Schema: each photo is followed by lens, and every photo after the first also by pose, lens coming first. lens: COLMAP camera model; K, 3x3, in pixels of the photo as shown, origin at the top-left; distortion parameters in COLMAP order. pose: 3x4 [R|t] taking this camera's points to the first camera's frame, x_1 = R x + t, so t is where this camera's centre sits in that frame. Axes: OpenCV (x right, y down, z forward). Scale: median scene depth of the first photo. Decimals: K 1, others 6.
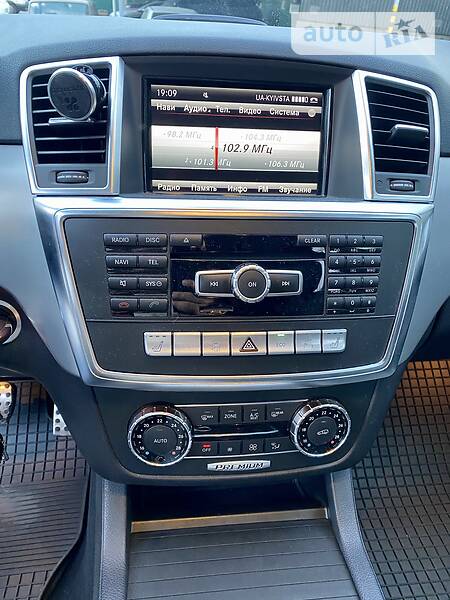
lens RADIAL K [[466.0, 0, 235.2], [0, 466.0, 297.6], [0, 0, 1]] dist [0.000856, -0.010636]
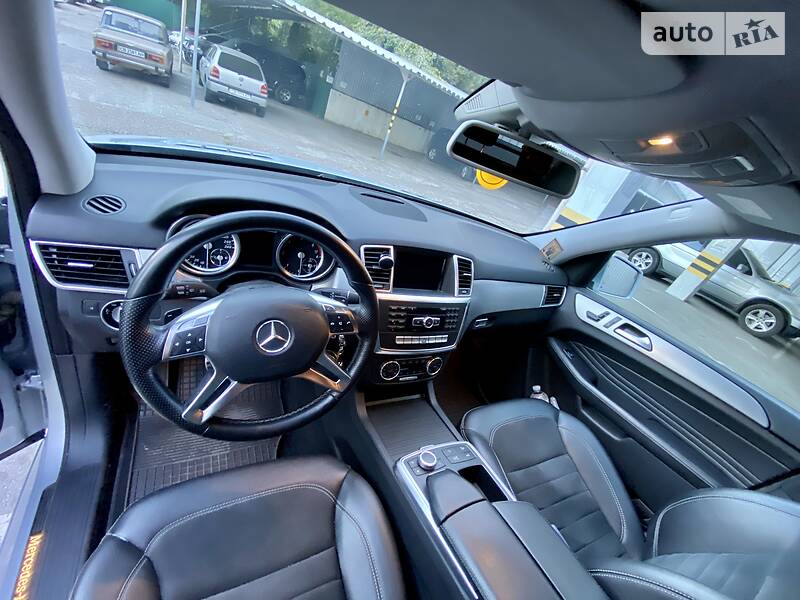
lens RADIAL K [[322.8, 0, 401.4], [0, 322.8, 299.1], [0, 0, 1]] dist [0.005698, -0.012348]
pose [[0.914555, 0.053767, 0.400871, -0.971794], [-0.071864, 0.996956, 0.030236, -0.228747], [-0.398025, -0.056461, 0.915635, -0.927846]]
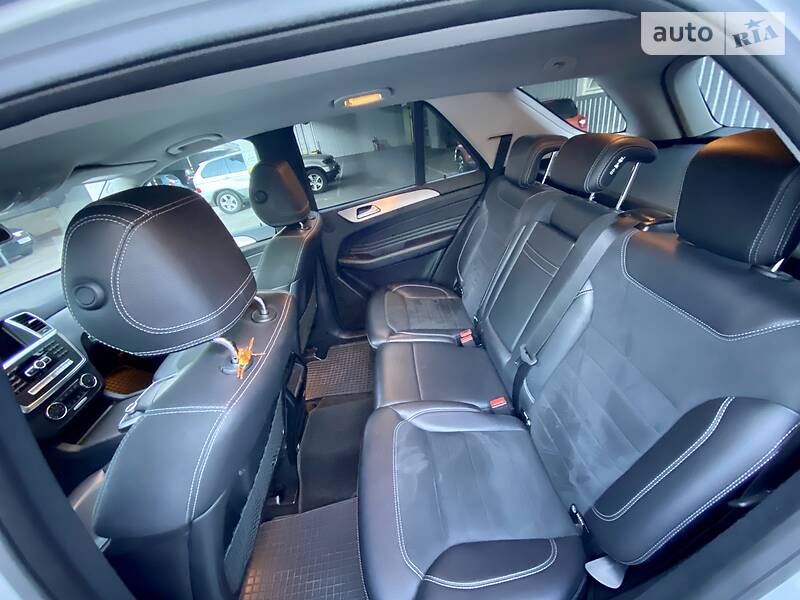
lens RADIAL K [[322.8, 0, 401.8], [0, 322.8, 300.6], [0, 0, 1]] dist [0.005698, -0.012348]
pose [[0.024907, -0.542858, 0.839455, -1.833064], [0.641203, 0.652909, 0.403198, 0.487325], [-0.766967, 0.528219, 0.364345, -2.663250]]
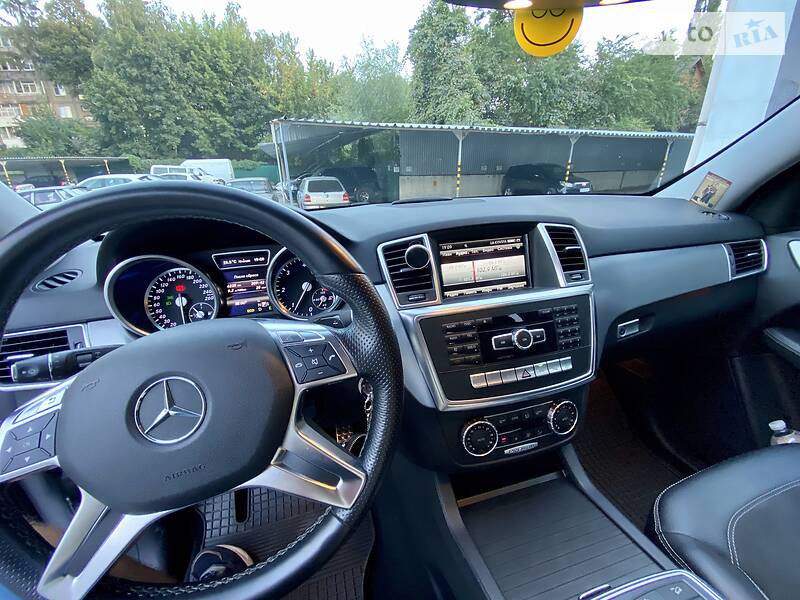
lens RADIAL K [[322.8, 0, 402.0], [0, 322.8, 299.3], [0, 0, 1]] dist [0.005698, -0.012348]
pose [[0.985623, -0.143266, 0.089567, -0.485208], [0.156995, 0.972491, -0.172086, -0.035897], [-0.062449, 0.183674, 0.981002, -0.243033]]
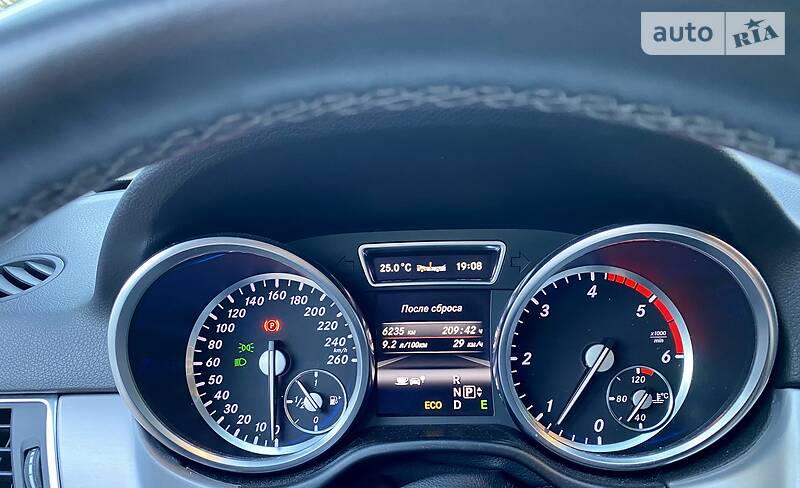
lens RADIAL K [[633.7, 0, 422.0], [0, 633.7, 283.7], [0, 0, 1]] dist [-0.006161, -0.019146]
pose [[0.986508, -0.041610, -0.158339, -0.861229], [-0.002317, 0.963516, -0.267641, -0.246943], [0.163699, 0.264397, 0.950419, 0.177266]]
